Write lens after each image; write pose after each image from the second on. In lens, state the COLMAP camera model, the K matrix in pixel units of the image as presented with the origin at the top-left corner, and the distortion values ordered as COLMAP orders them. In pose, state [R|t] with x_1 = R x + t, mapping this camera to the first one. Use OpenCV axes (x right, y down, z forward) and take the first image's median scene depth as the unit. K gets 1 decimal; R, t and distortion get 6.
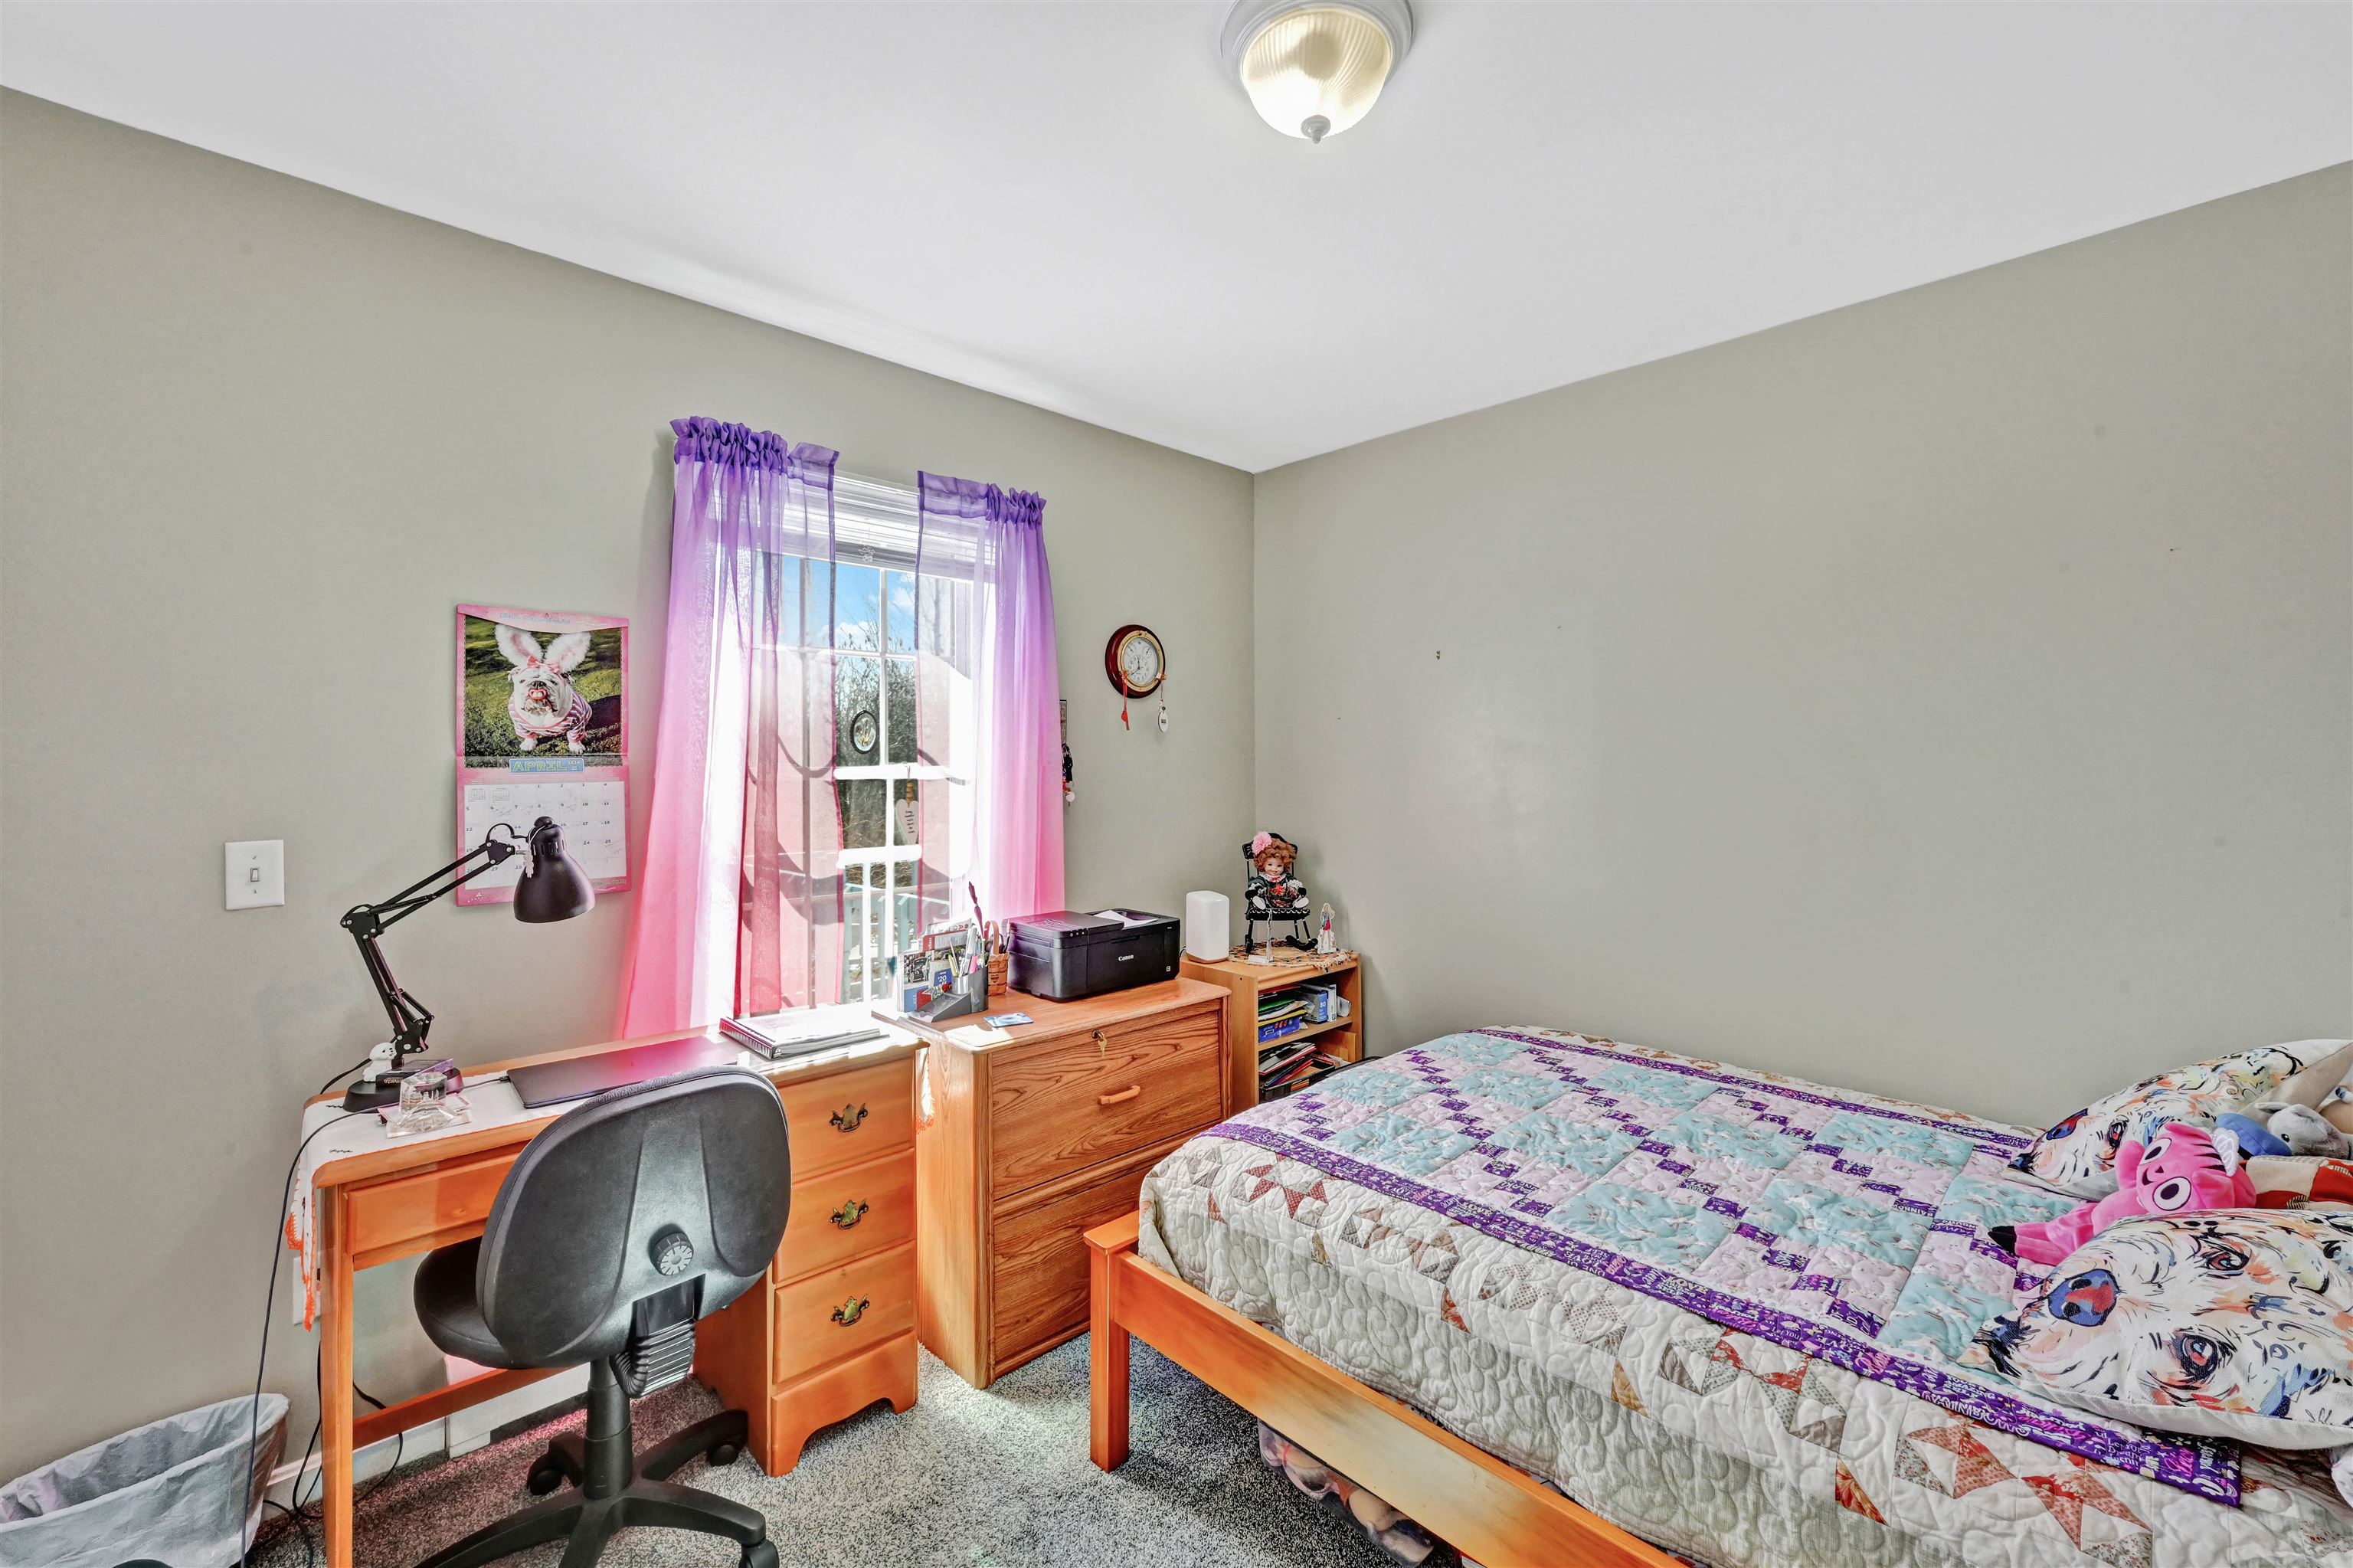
lens RADIAL K [[960.4, 0, 1196.3], [0, 960.4, 747.9], [0, 0, 1]] dist [0.000052, 0.000074]
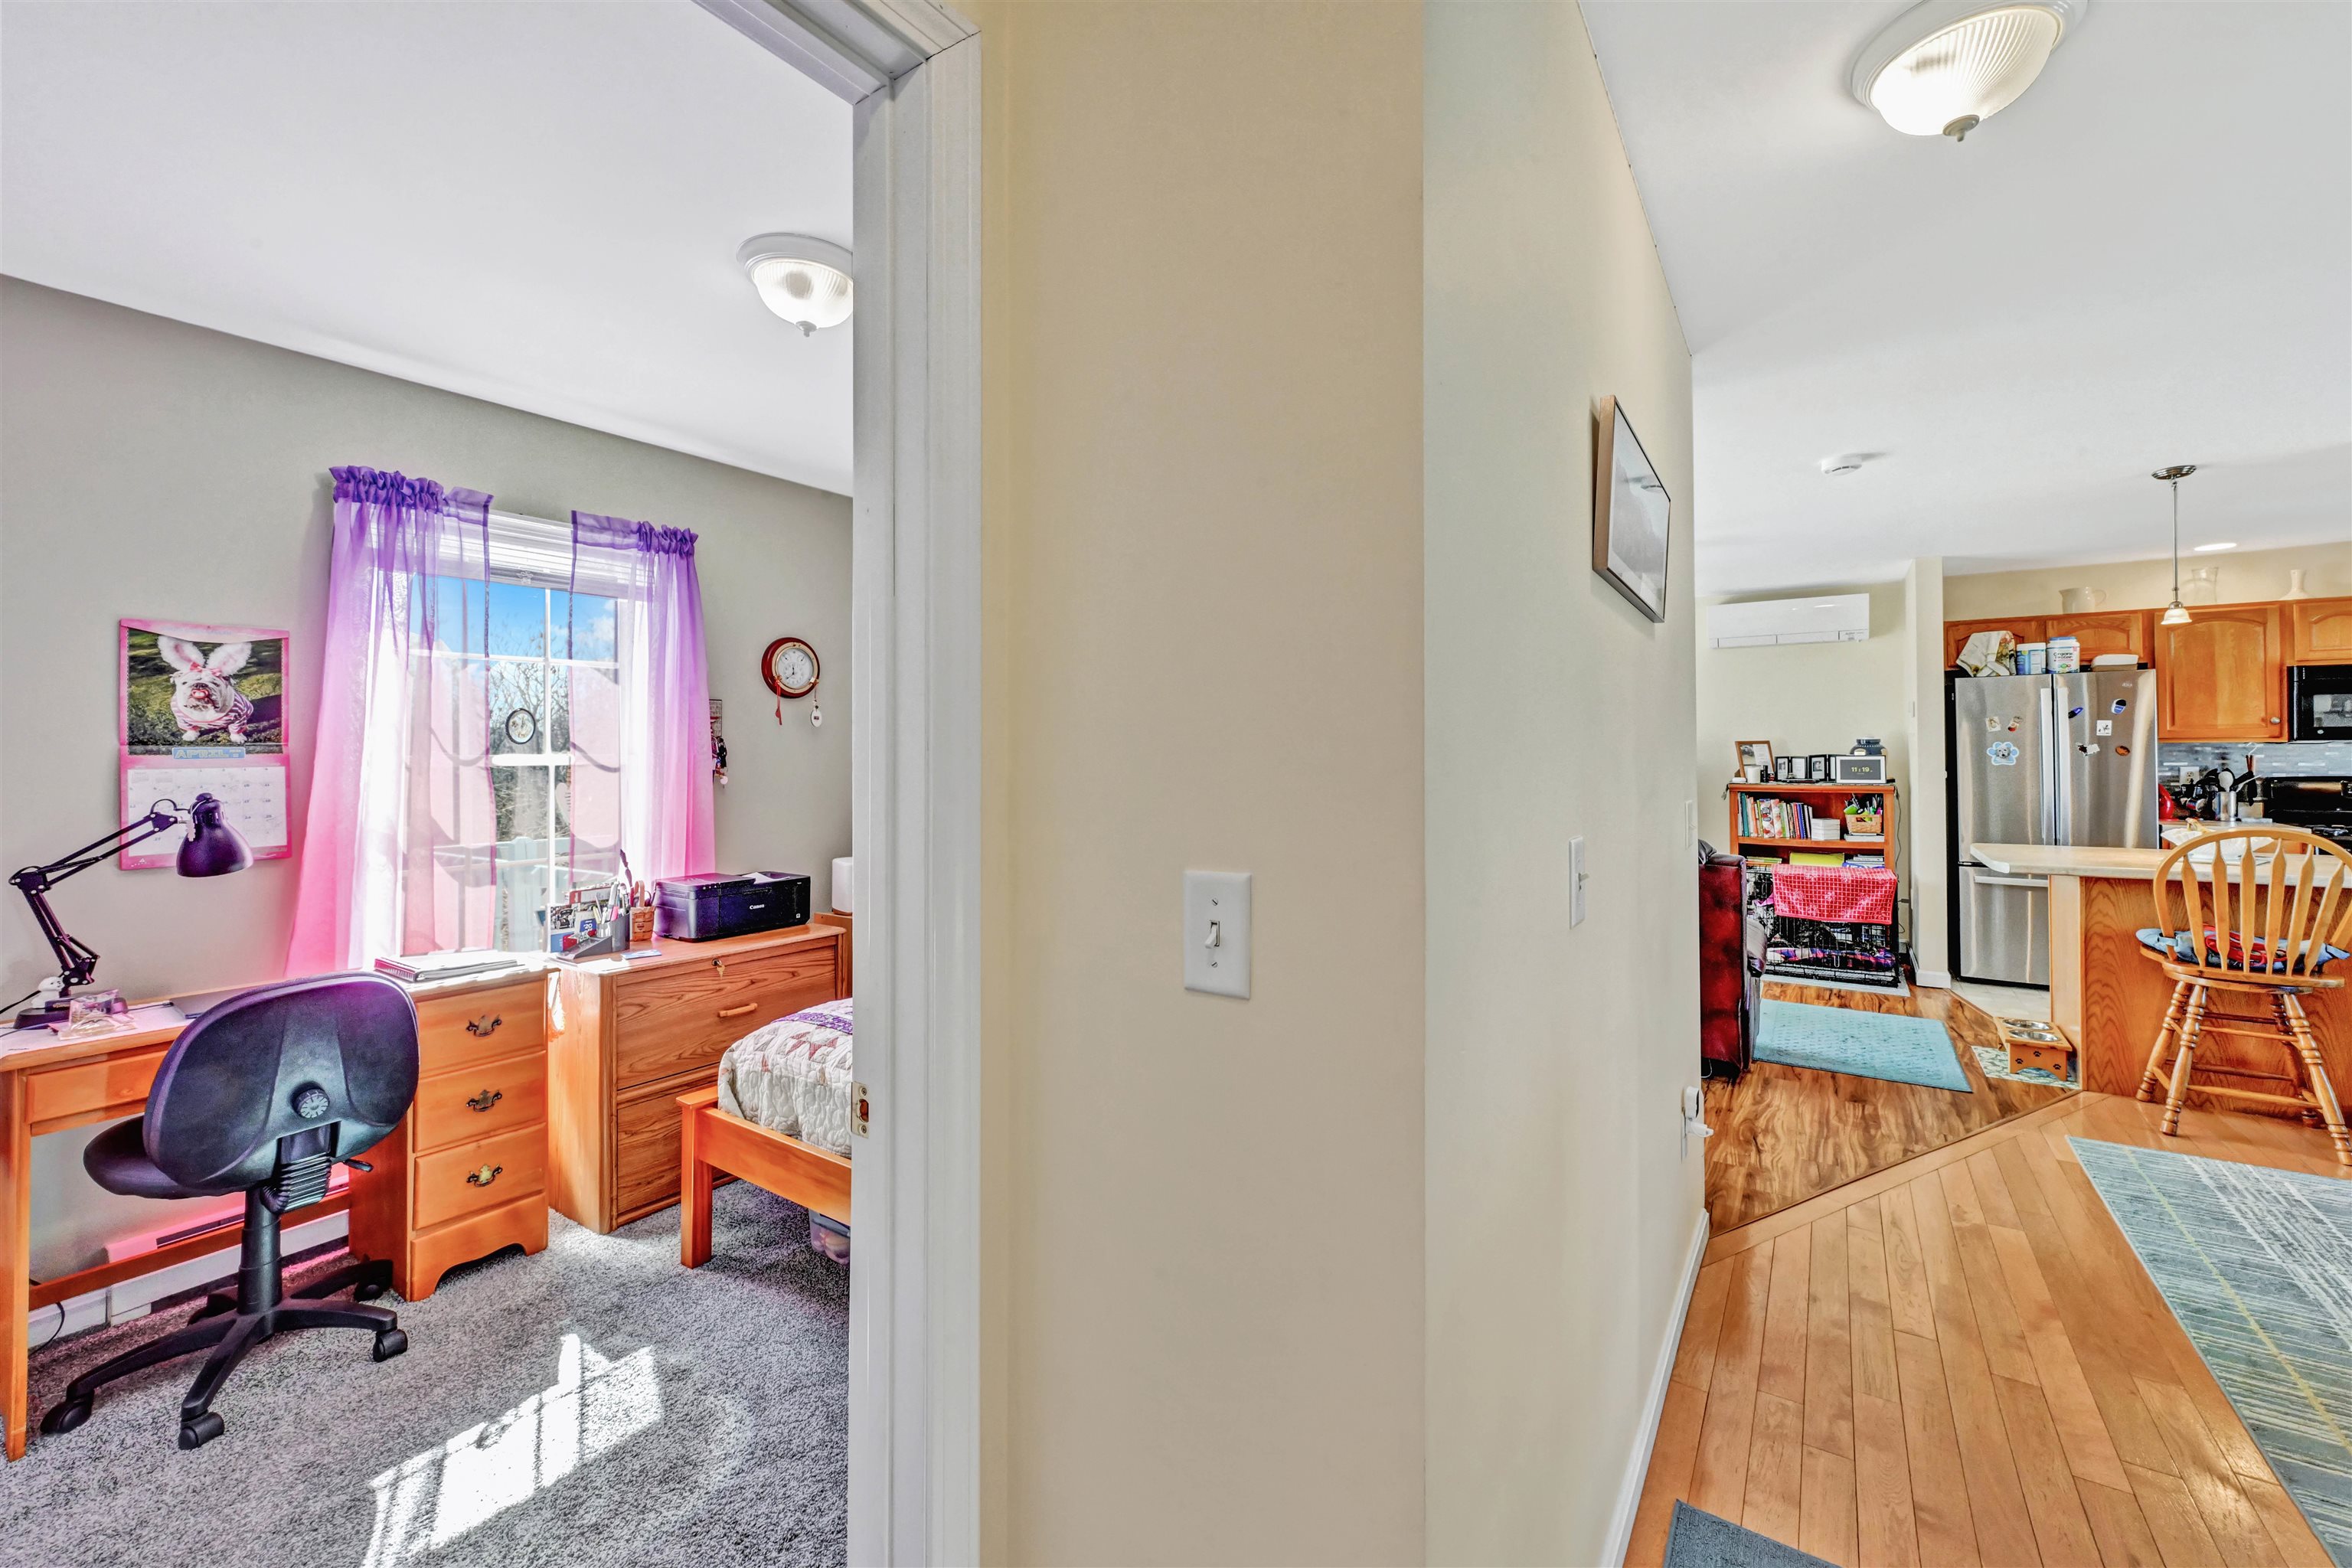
lens RADIAL K [[949.5, 0, 1181.5], [0, 949.5, 735.3], [0, 0, 1]] dist [0.000209, -0.000641]
pose [[0.979814, 0.000808, 0.199908, 0.280170], [0.000158, 0.999988, -0.004815, 0.001762], [-0.199910, 0.004749, 0.979803, -0.408300]]
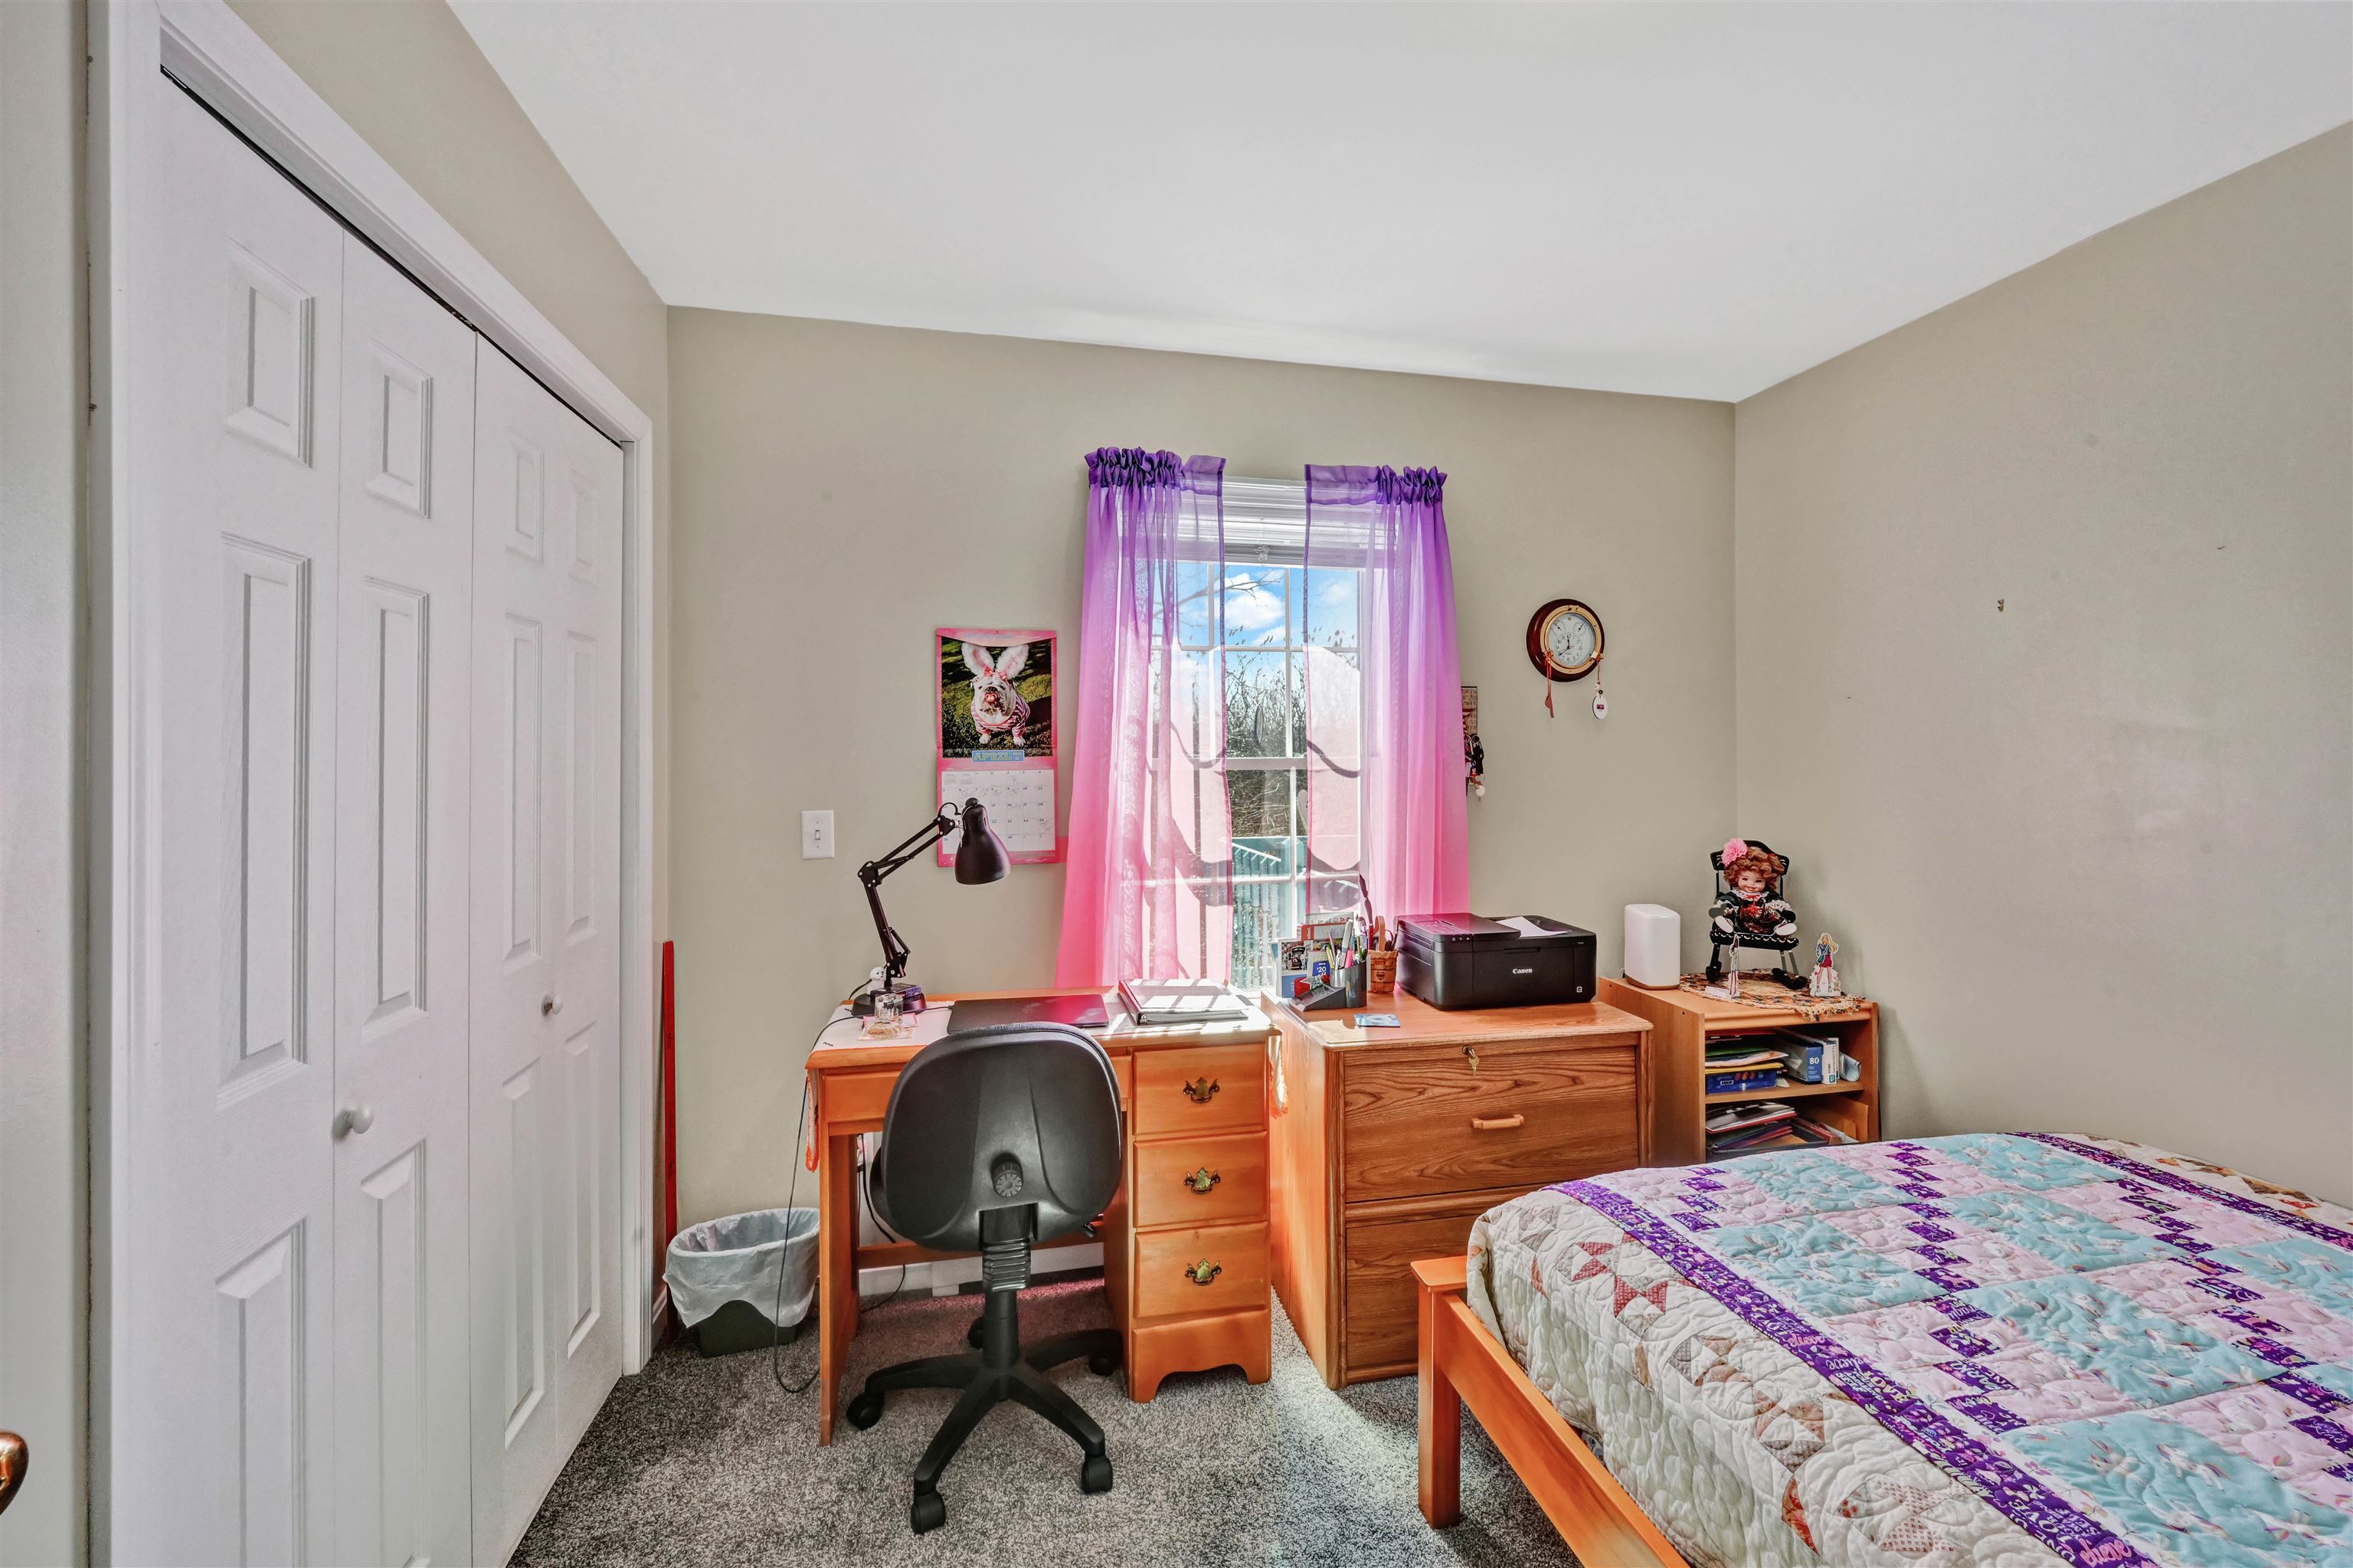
lens RADIAL K [[953.7, 0, 1186.0], [0, 953.7, 752.9], [0, 0, 1]] dist [0.002151, 0.000492]
pose [[0.848992, 0.001628, -0.528404, 0.166347], [0.007194, 0.999867, 0.014639, -0.001619], [0.528357, -0.016229, 0.848867, 0.098996]]
